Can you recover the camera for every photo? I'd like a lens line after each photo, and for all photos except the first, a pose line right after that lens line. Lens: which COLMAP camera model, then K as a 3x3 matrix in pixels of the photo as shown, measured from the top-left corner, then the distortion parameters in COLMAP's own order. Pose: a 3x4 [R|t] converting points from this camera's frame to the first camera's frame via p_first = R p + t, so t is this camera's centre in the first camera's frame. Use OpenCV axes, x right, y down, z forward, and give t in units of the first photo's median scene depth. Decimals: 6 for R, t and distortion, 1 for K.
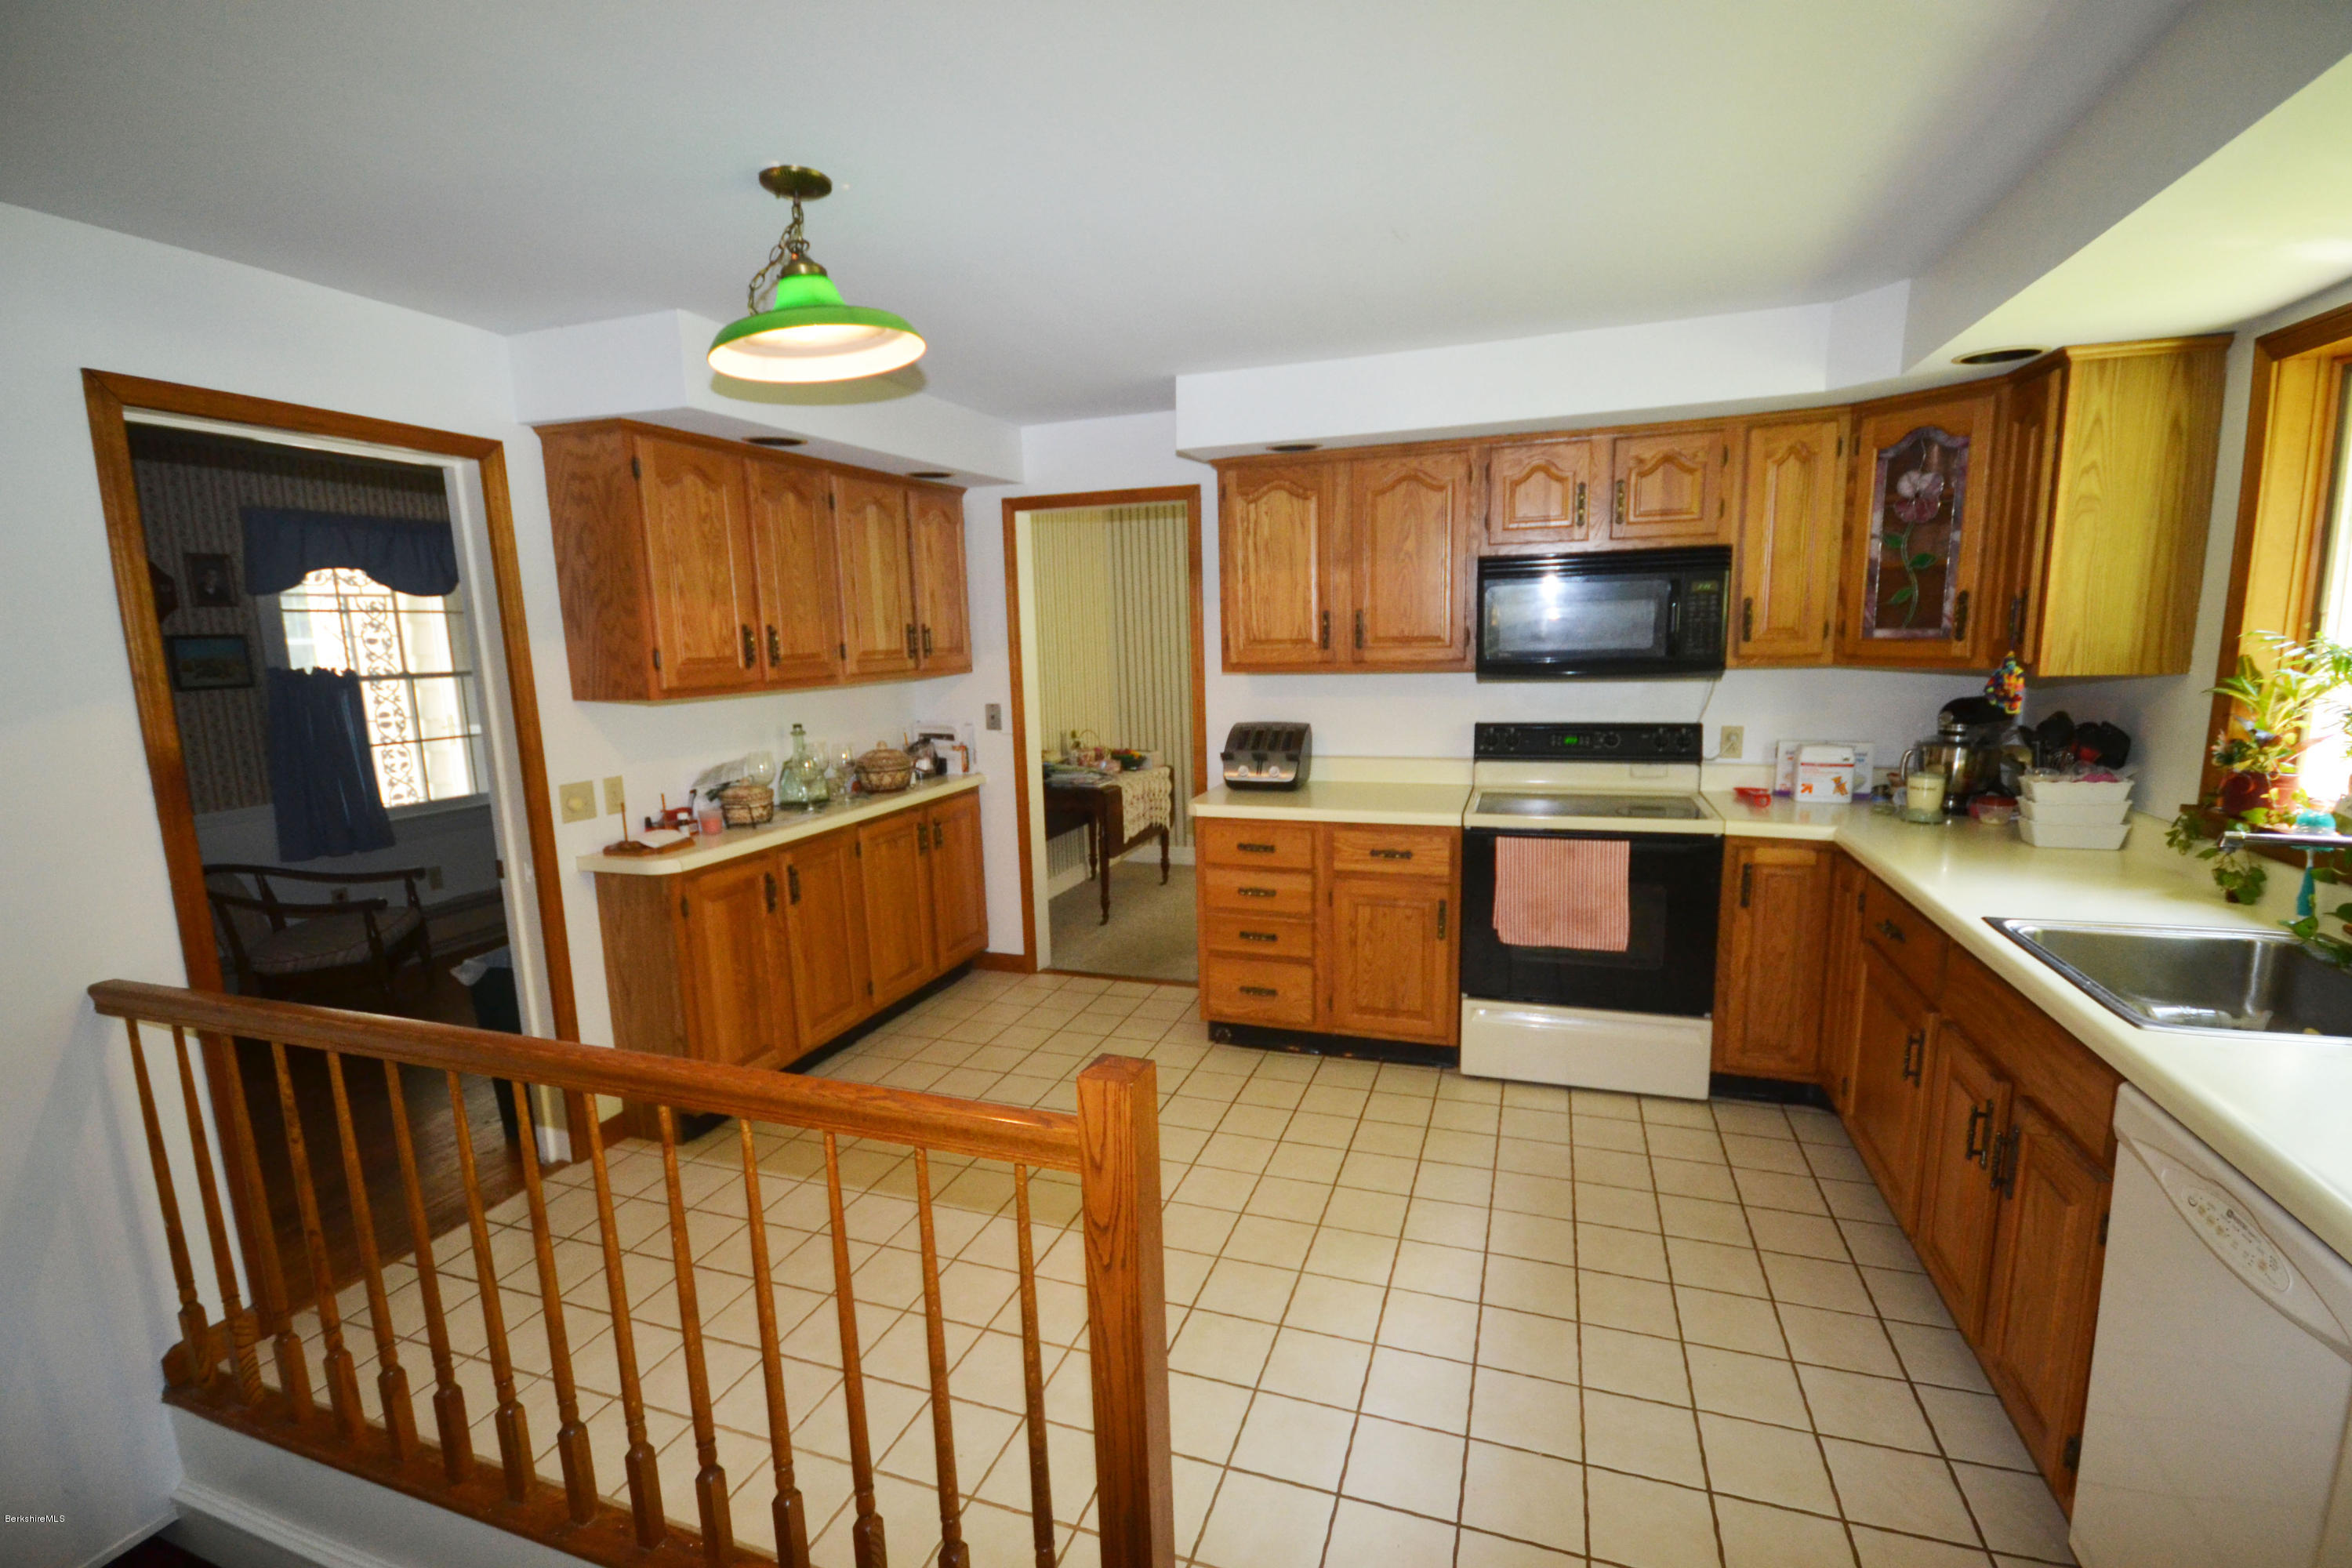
lens RADIAL K [[1045.5, 0, 1179.4], [0, 1045.5, 802.8], [0, 0, 1]] dist [-0.002235, -0.000775]
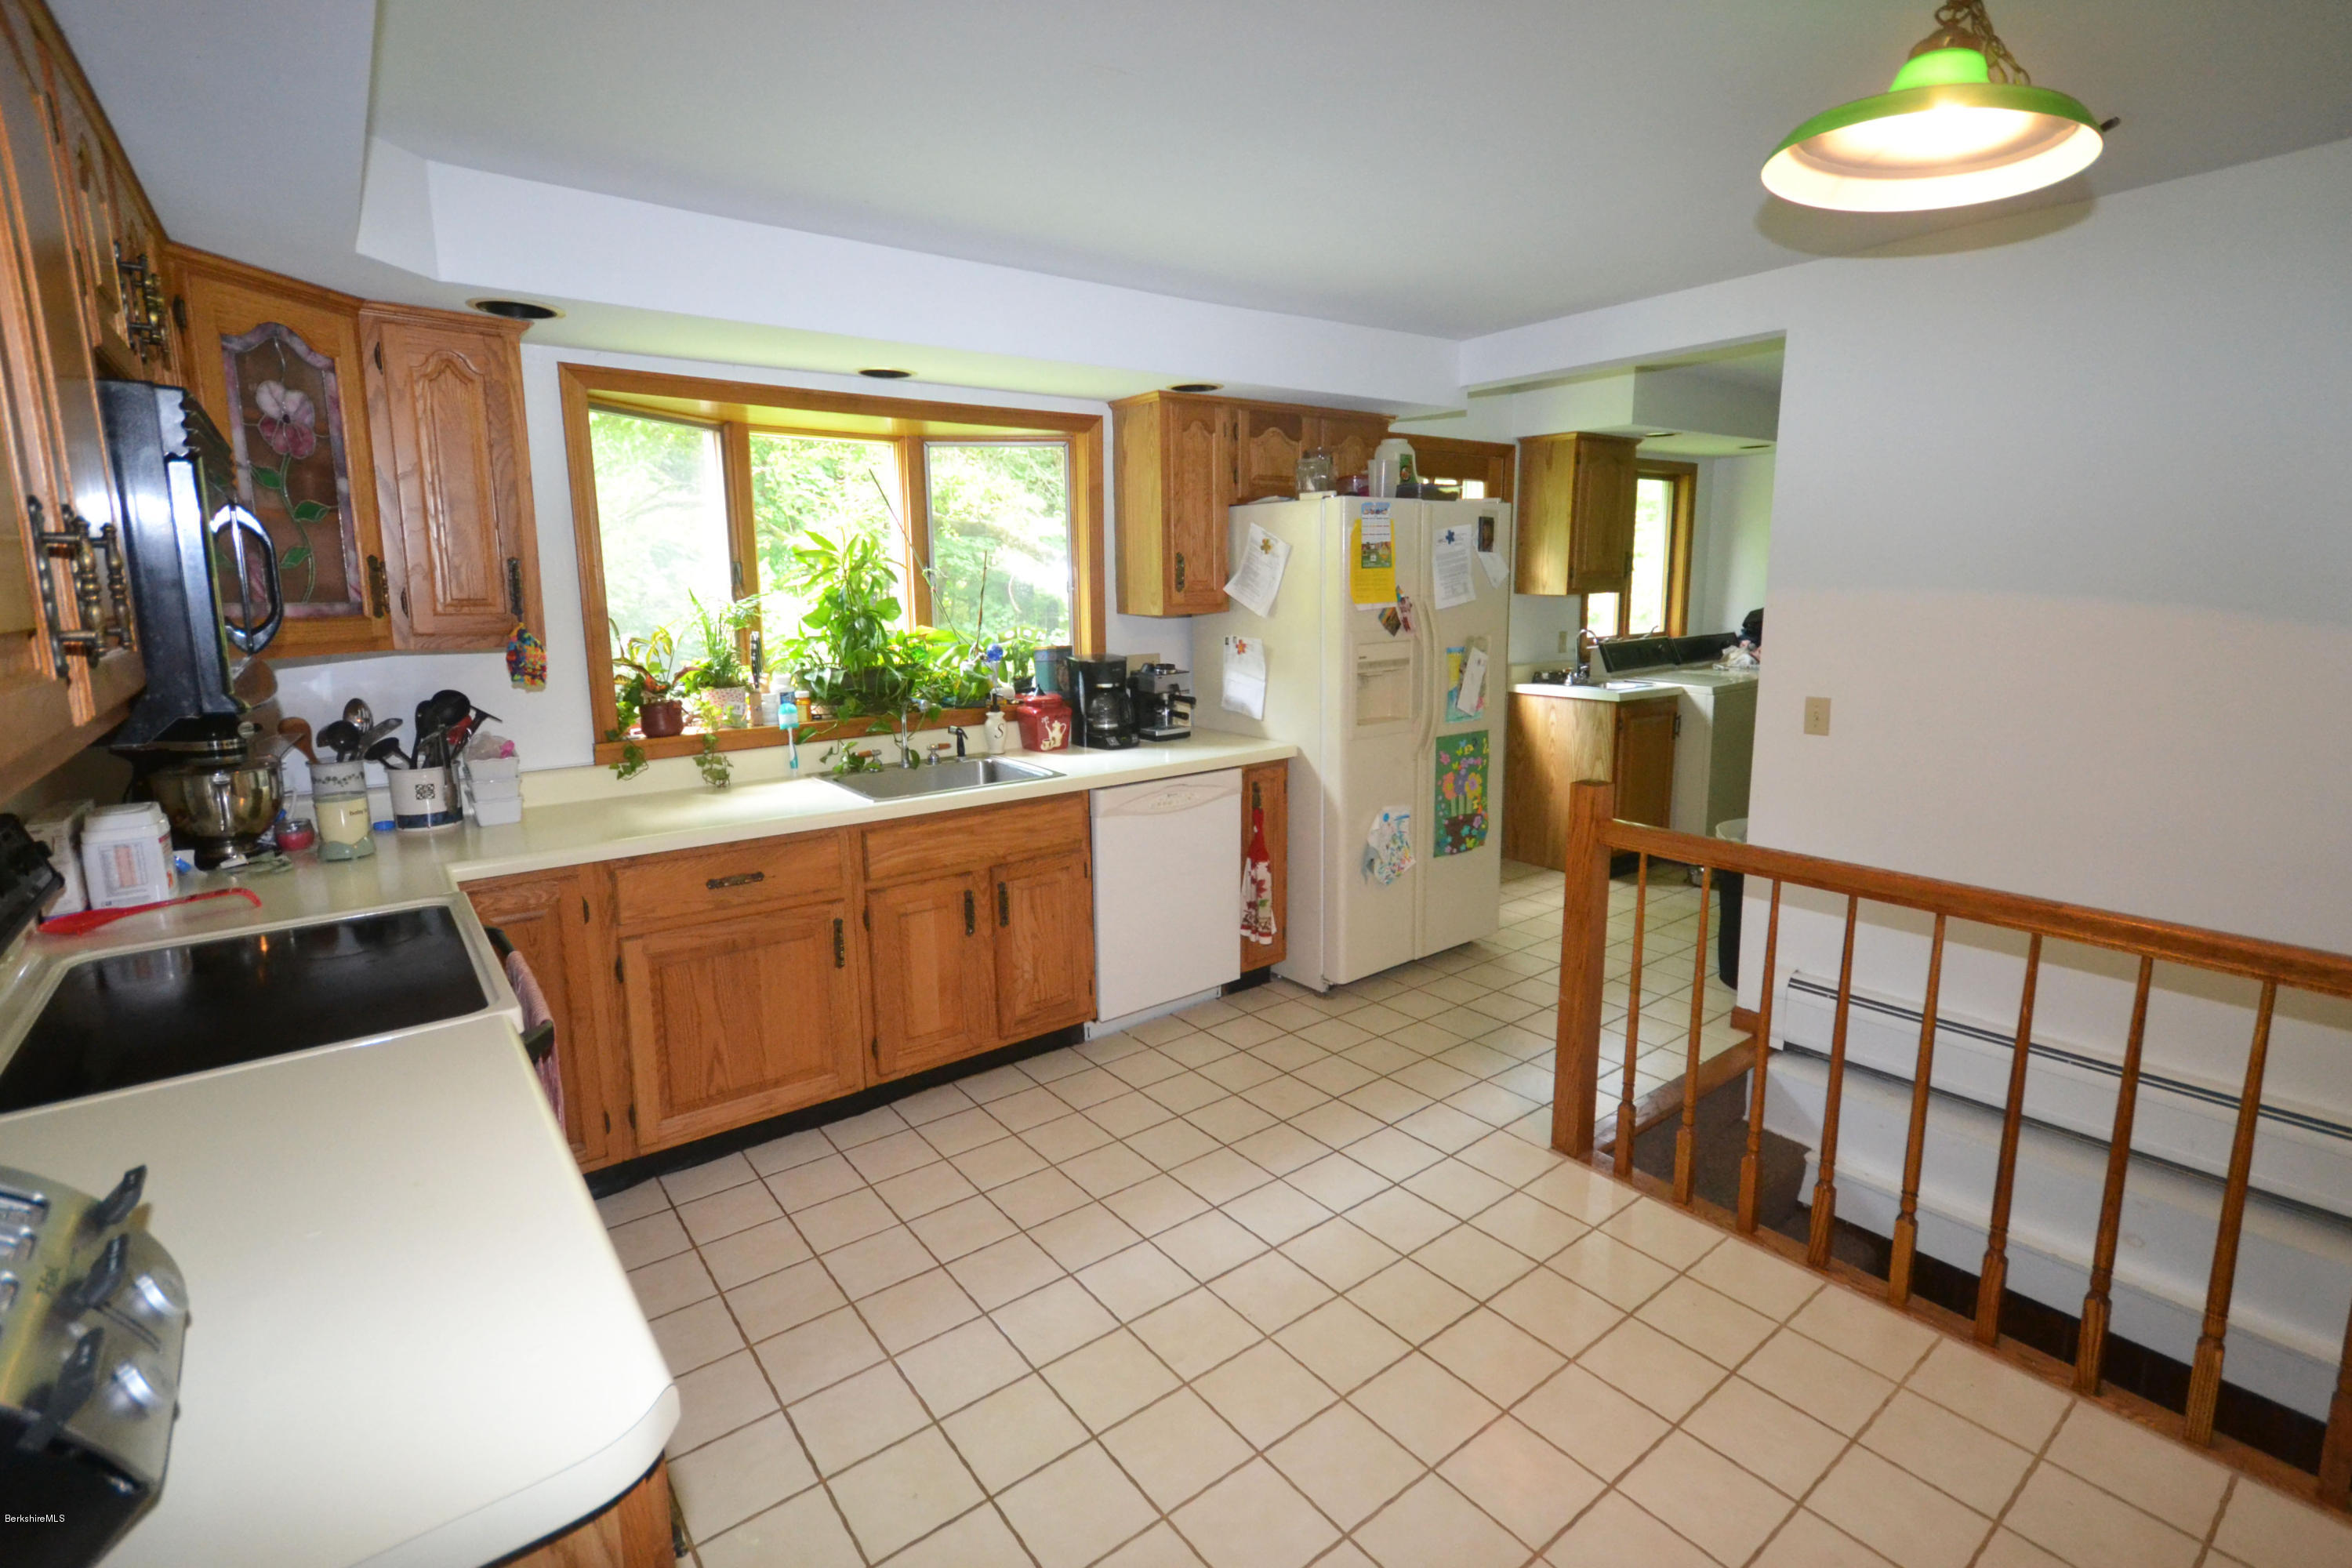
lens RADIAL K [[1085.8, 0, 1176.9], [0, 1085.8, 752.7], [0, 0, 1]] dist [-0.000327, -0.000053]
pose [[-0.837071, -0.054069, 0.544416, -0.197339], [0.118628, 0.953492, 0.277094, -0.181633], [-0.534078, 0.296531, -0.791726, 1.155939]]
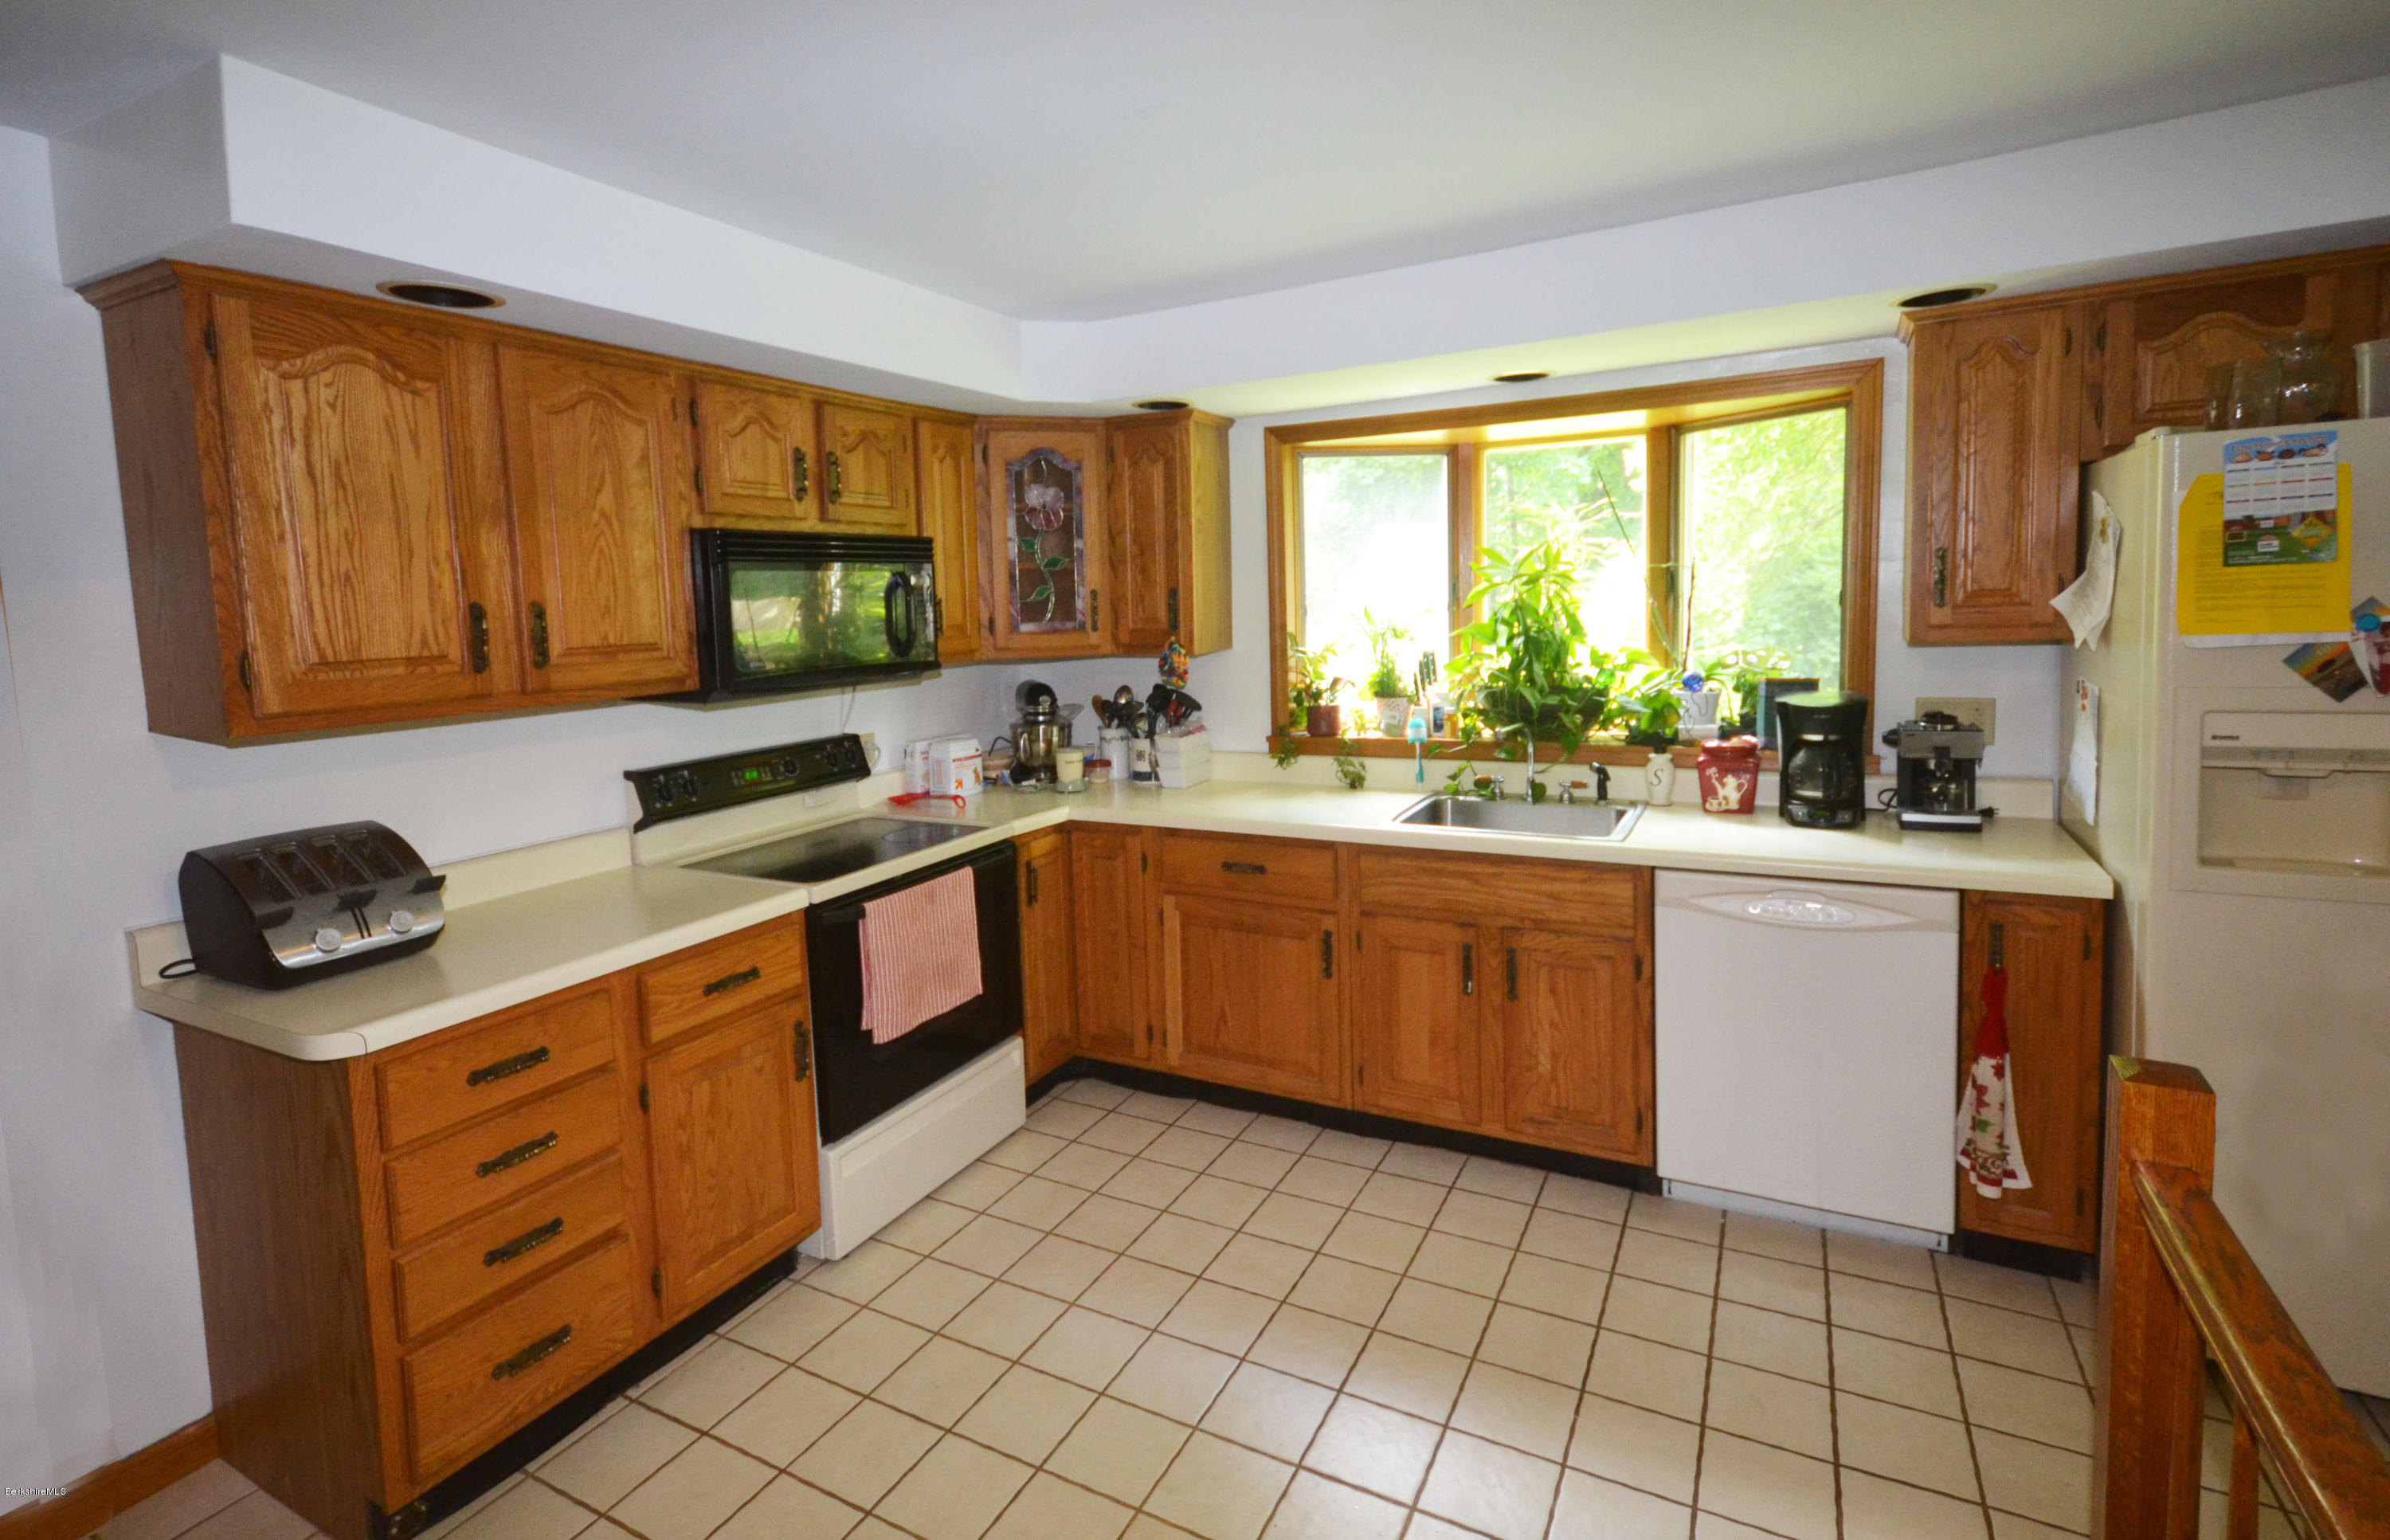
lens RADIAL K [[1117.6, 0, 1184.9], [0, 1117.6, 686.6], [0, 0, 1]] dist [0.000229, 0.000472]
pose [[0.159927, -0.059433, 0.985338, -0.410870], [0.188959, 0.981570, 0.028537, -0.094045], [-0.968875, 0.181625, 0.168210, 0.592066]]
